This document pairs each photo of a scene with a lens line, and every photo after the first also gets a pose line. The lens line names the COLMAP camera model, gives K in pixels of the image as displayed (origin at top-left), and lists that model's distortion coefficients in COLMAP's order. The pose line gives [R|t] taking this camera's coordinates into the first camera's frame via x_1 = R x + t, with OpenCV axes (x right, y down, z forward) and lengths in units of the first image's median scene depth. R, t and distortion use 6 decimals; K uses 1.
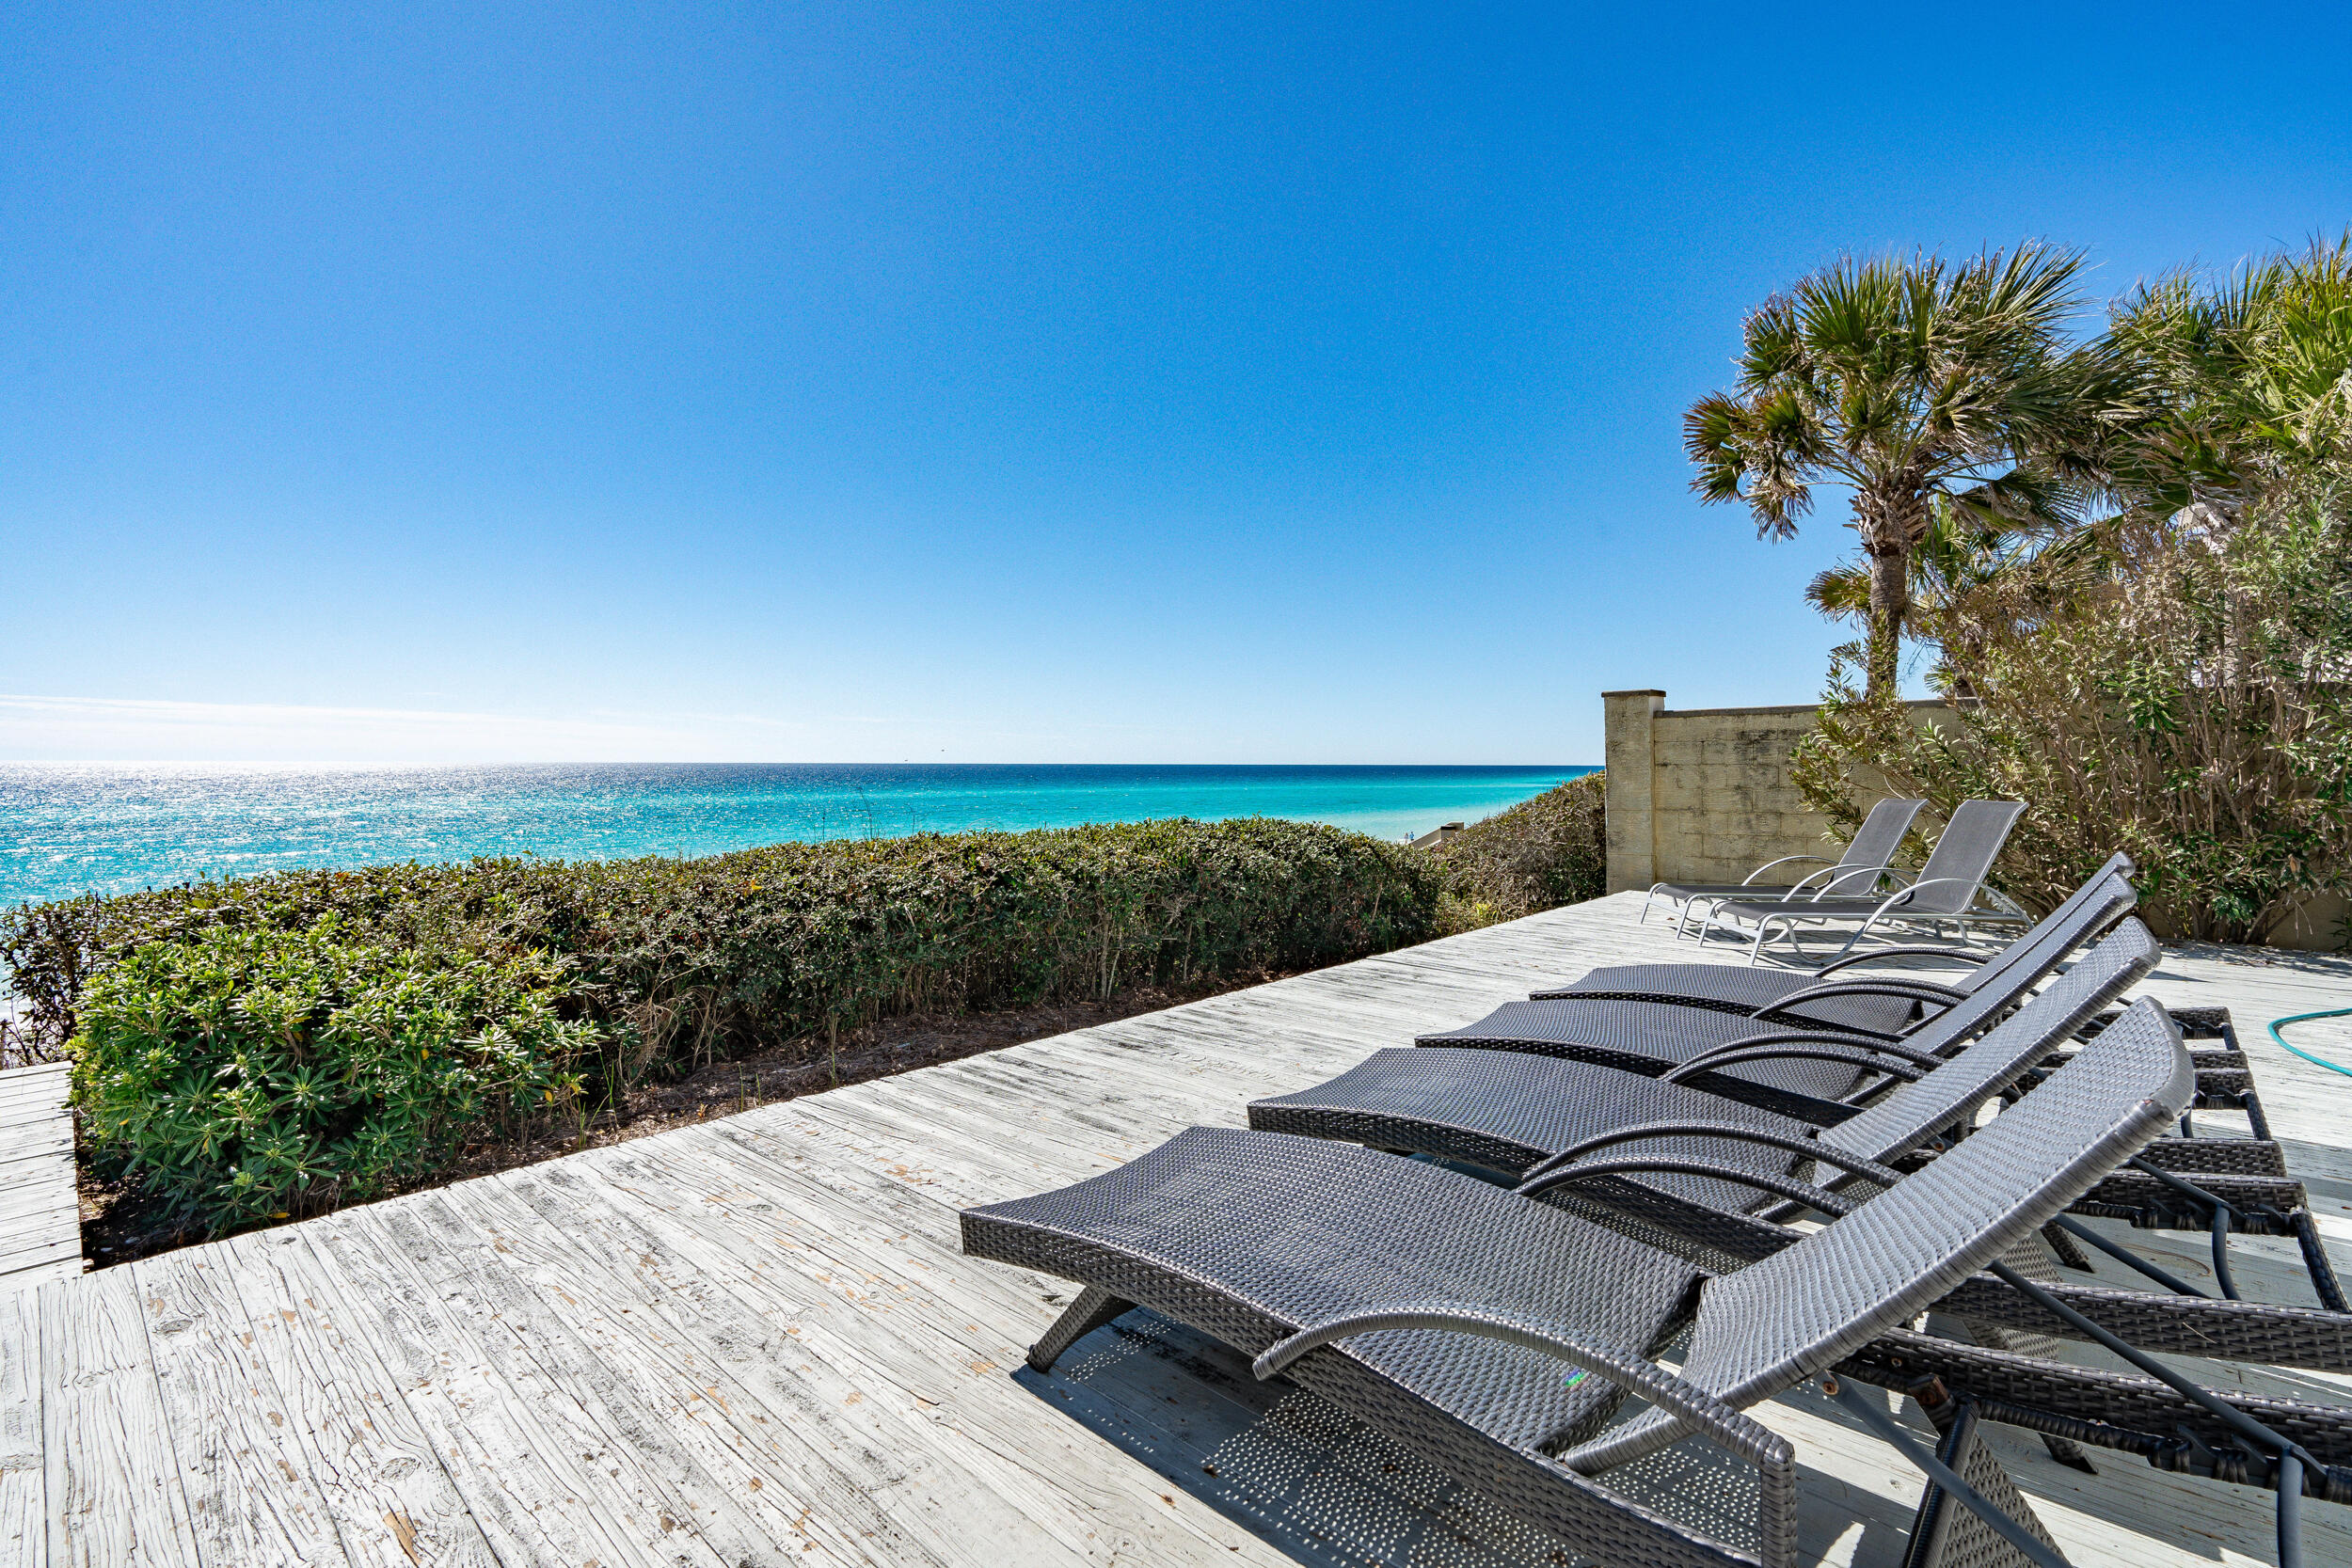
lens RADIAL K [[1062.0, 0, 1185.4], [0, 1062.0, 778.5], [0, 0, 1]] dist [-0.002059, 0.000225]
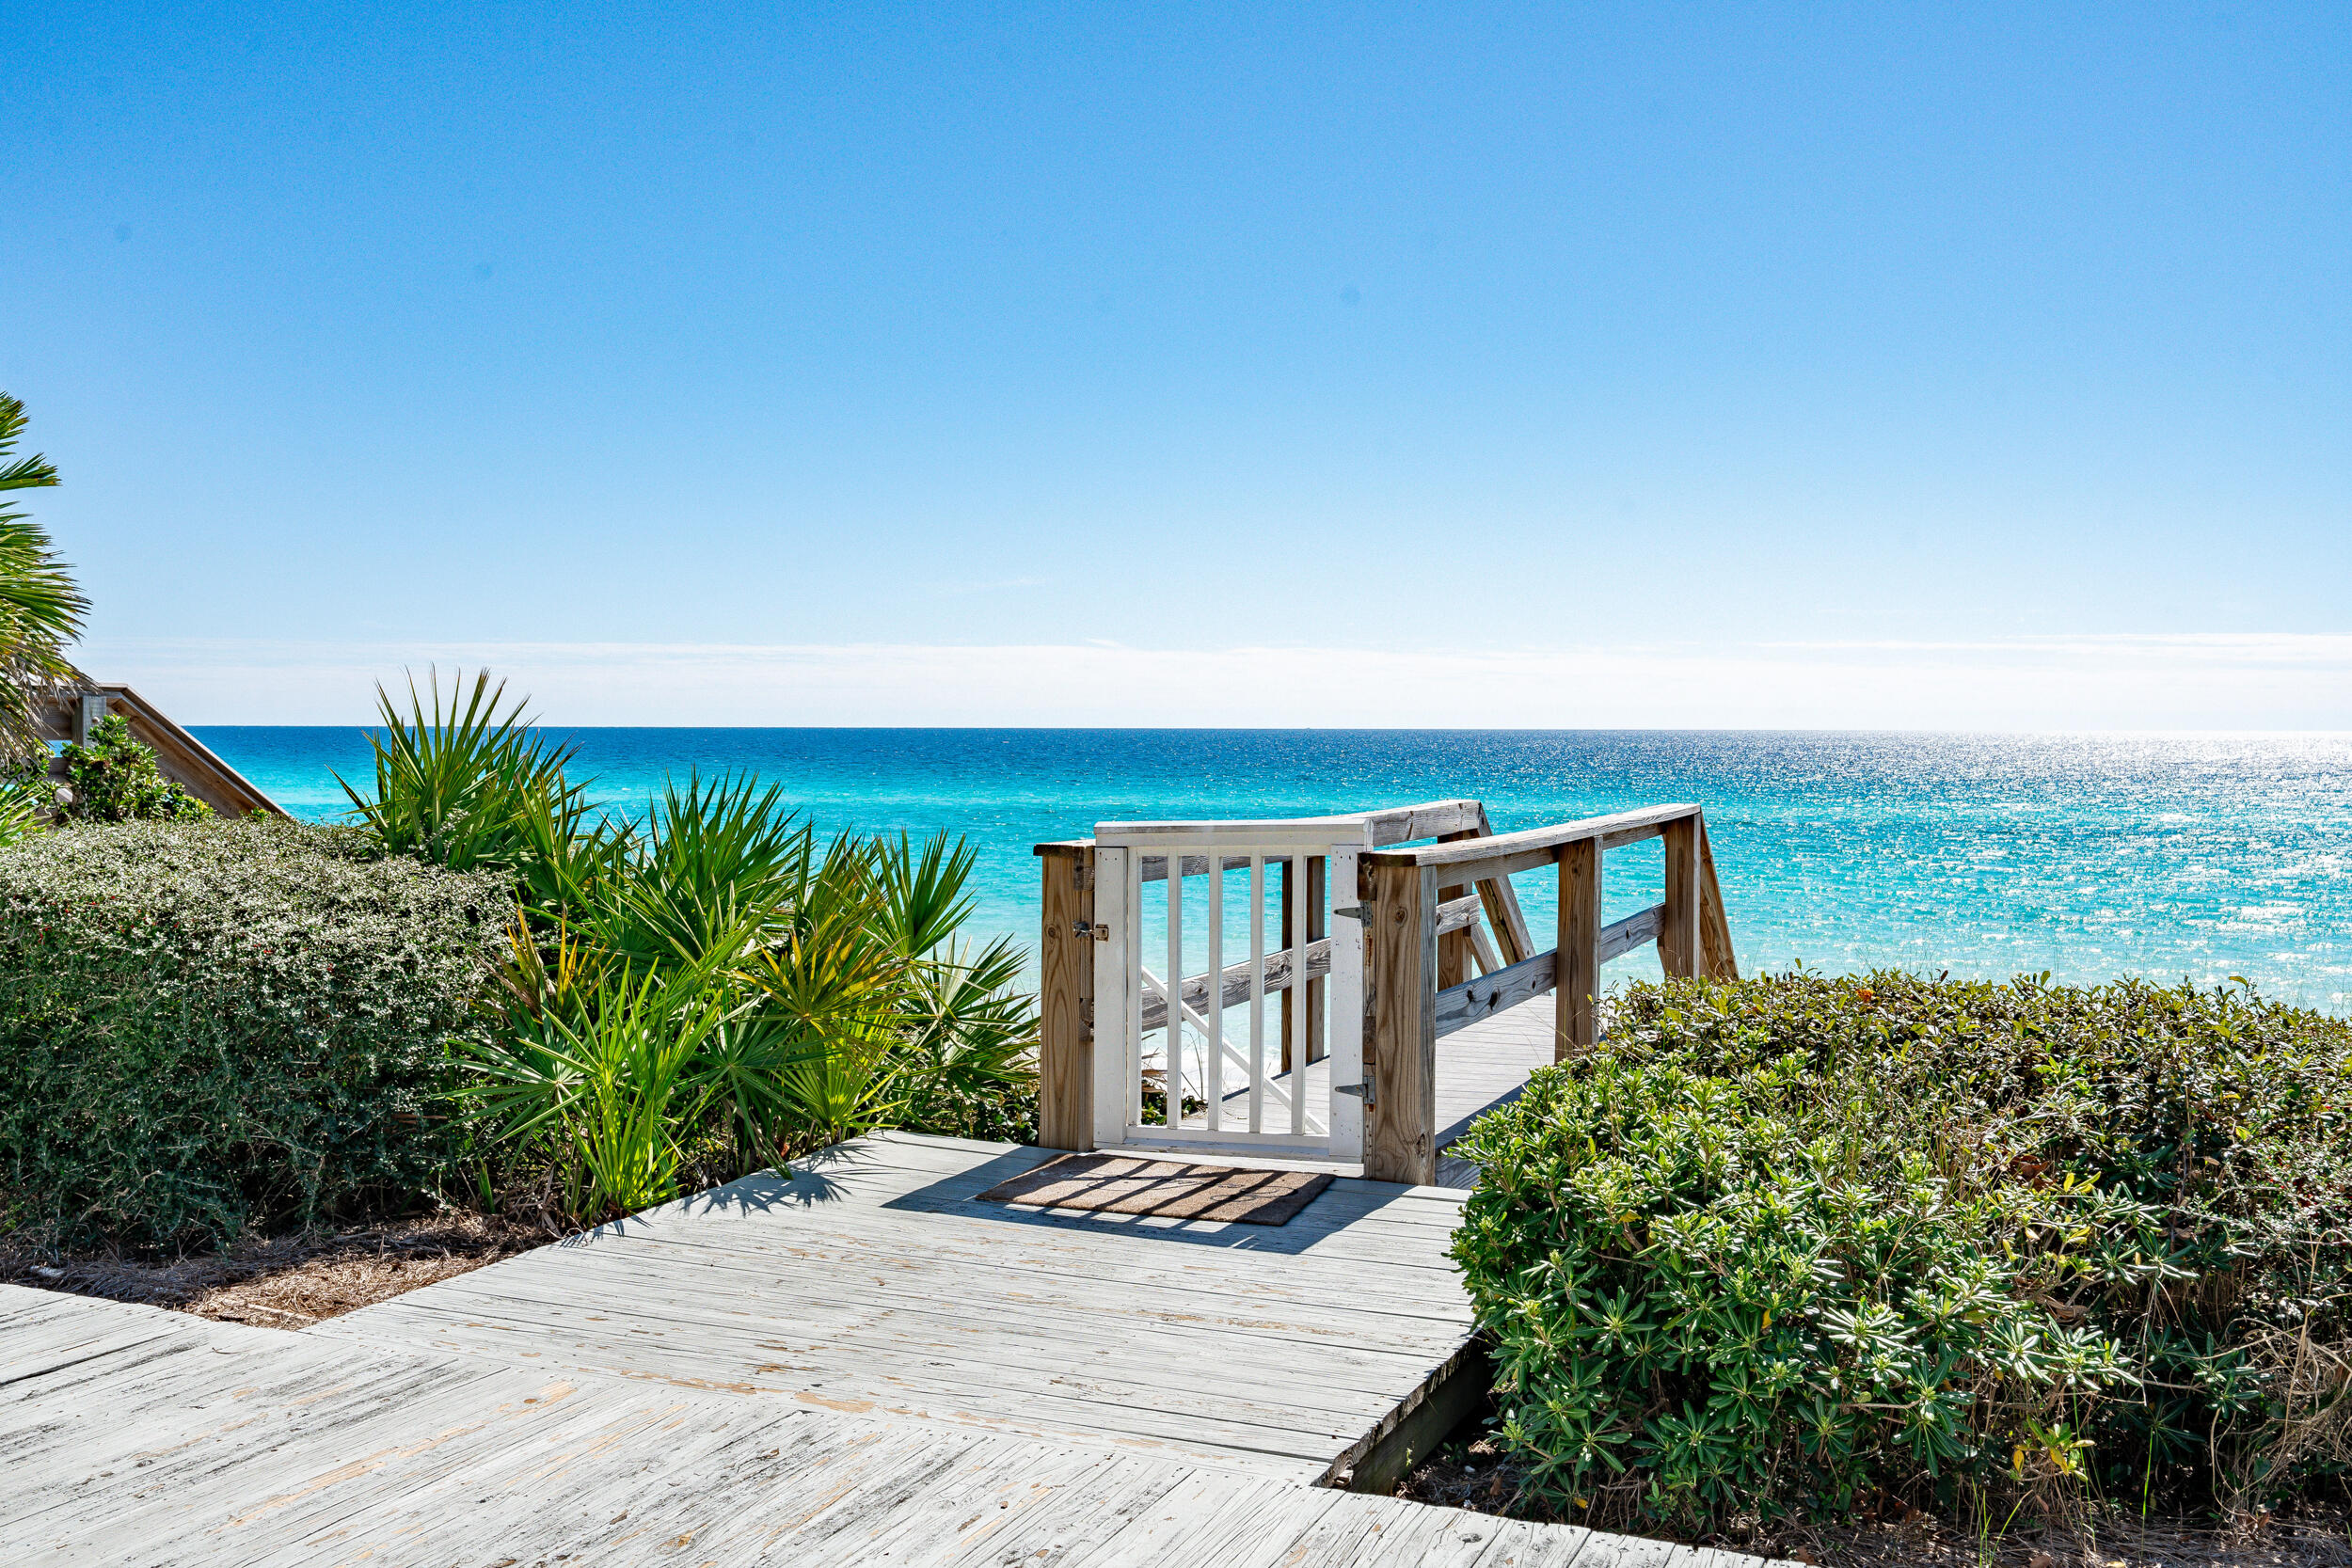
lens RADIAL K [[2105.9, 0, 1165.0], [0, 2105.9, 776.2], [0, 0, 1]] dist [0.021175, -0.012096]
pose [[0.321000, 0.017587, -0.946916, 0.108083], [-0.010180, 0.999834, 0.015119, -0.022799], [0.947025, 0.004787, 0.321125, 0.100620]]
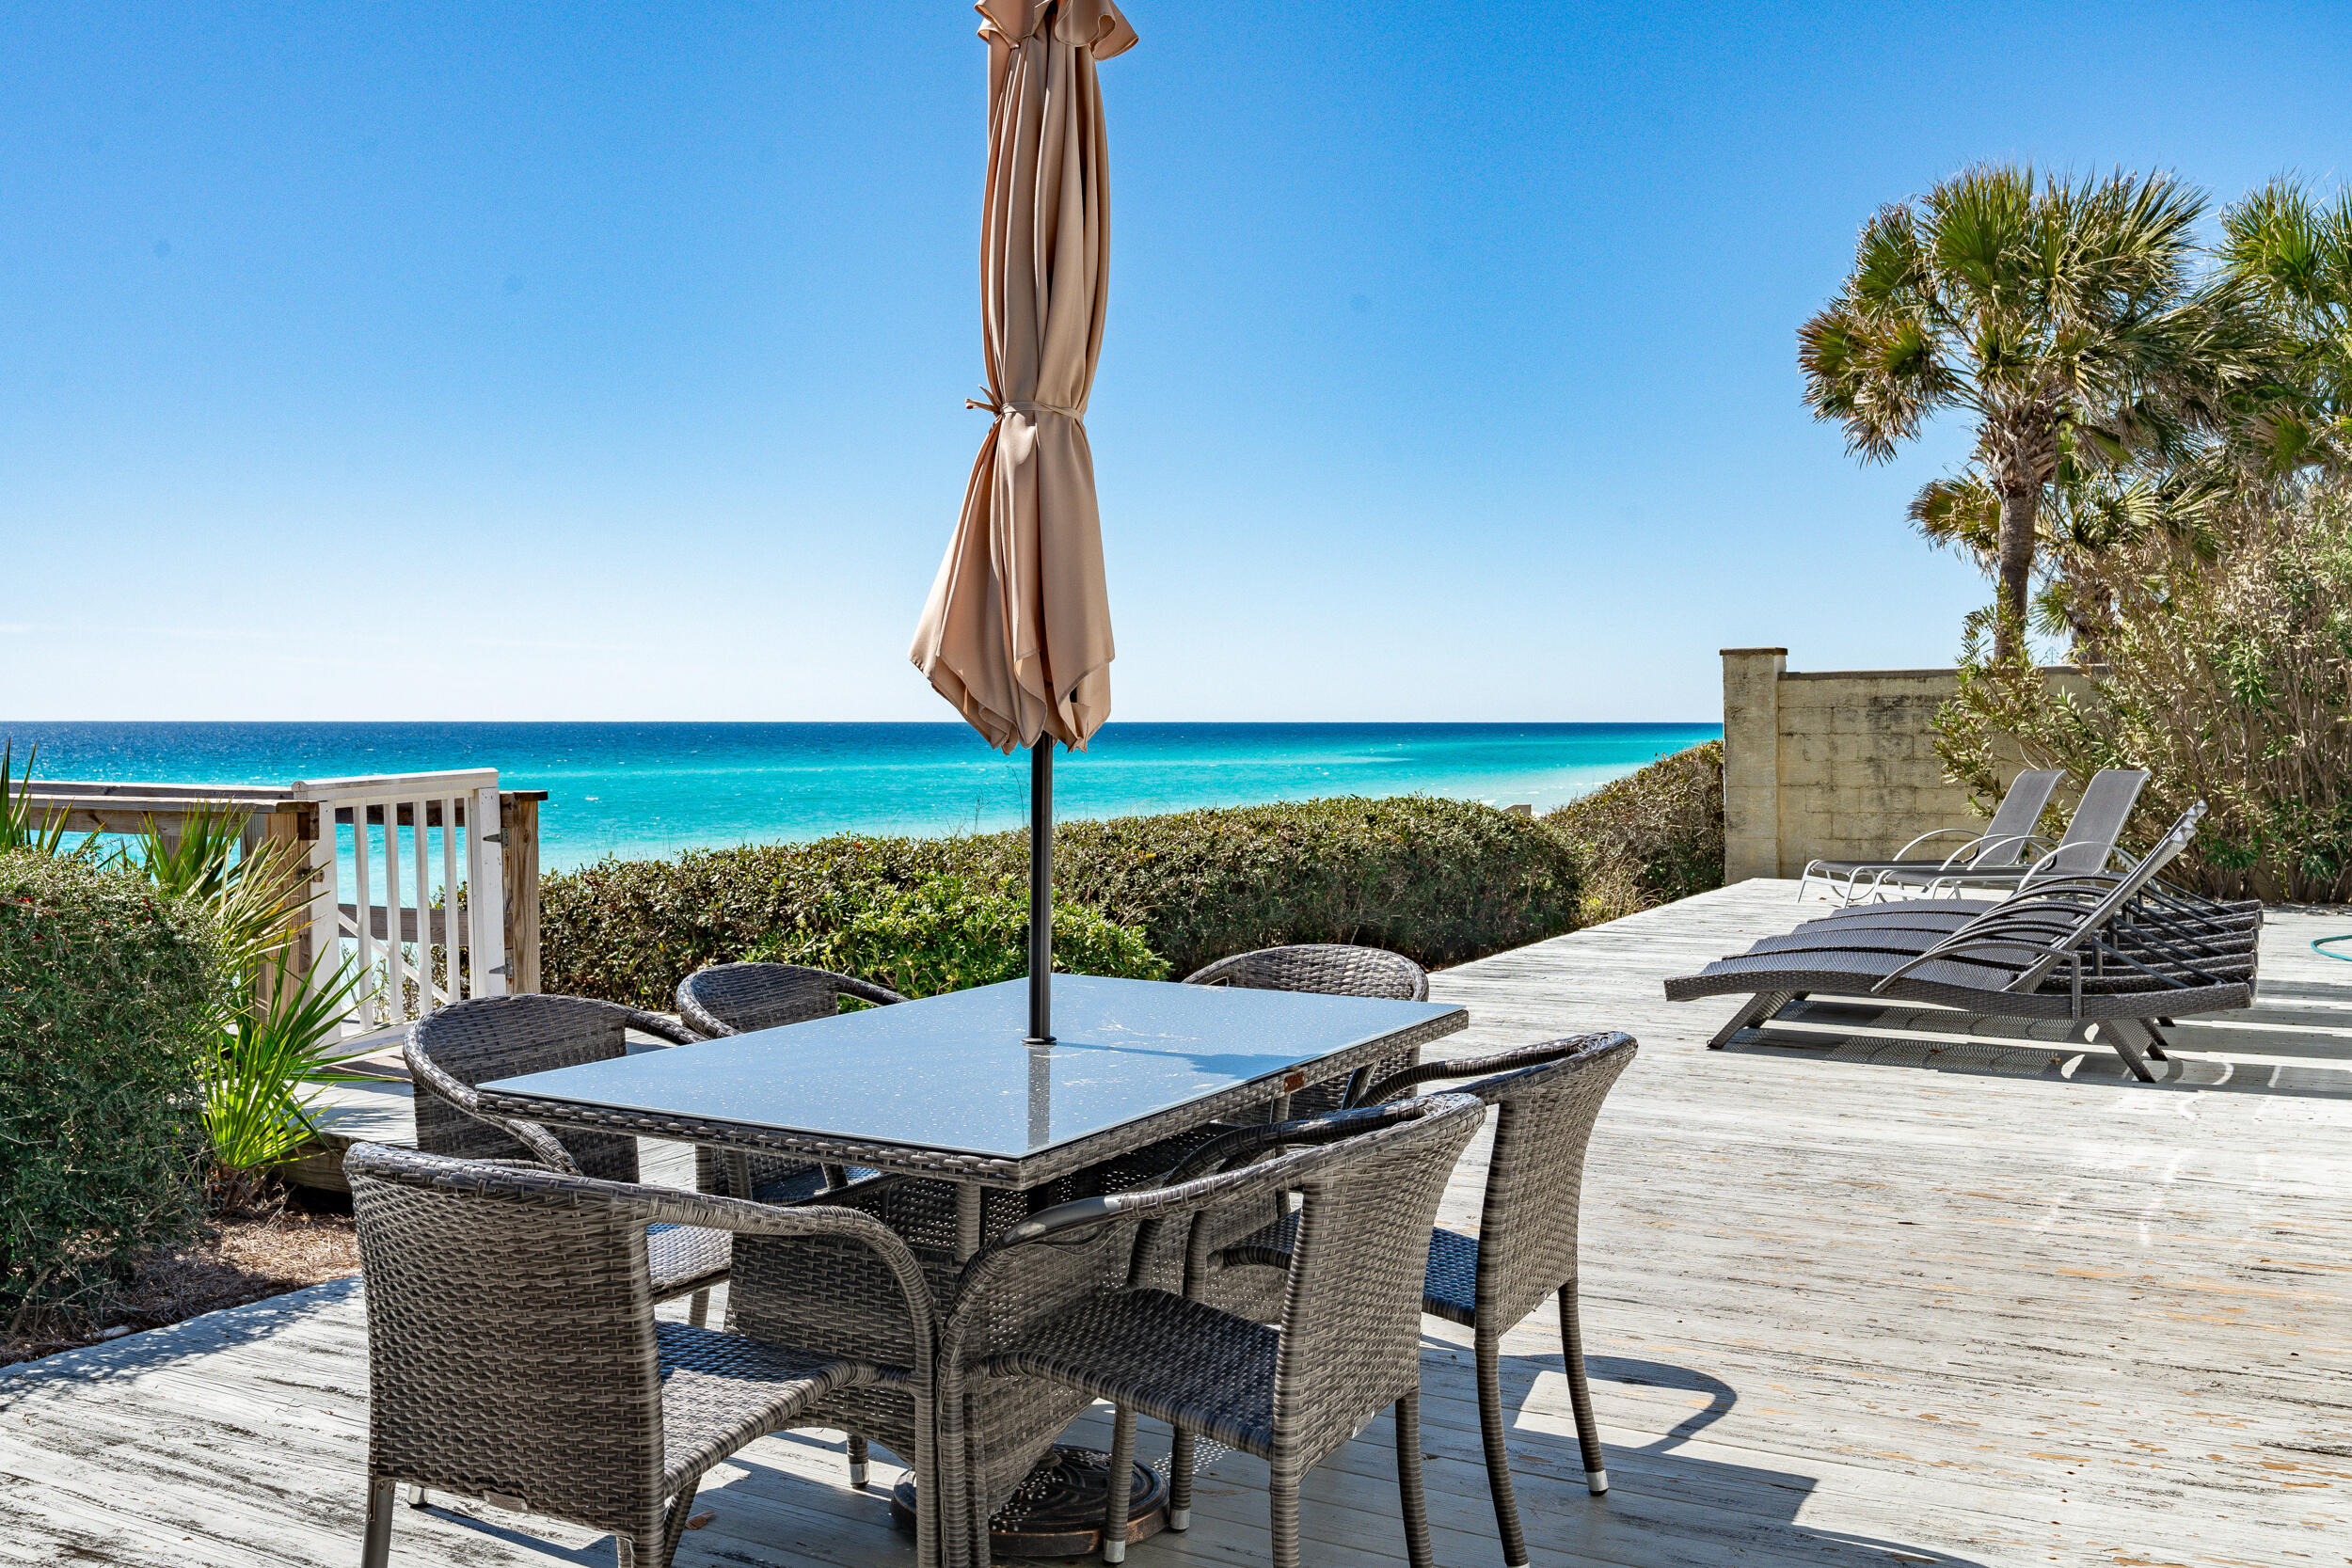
lens RADIAL K [[2105.9, 0, 1165.0], [0, 2105.9, 776.2], [0, 0, 1]] dist [0.021175, -0.012096]
pose [[0.974126, -0.008310, 0.225854, -0.470947], [0.005156, 0.999881, 0.014552, -0.006688], [-0.225948, -0.013011, 0.974052, -0.612221]]
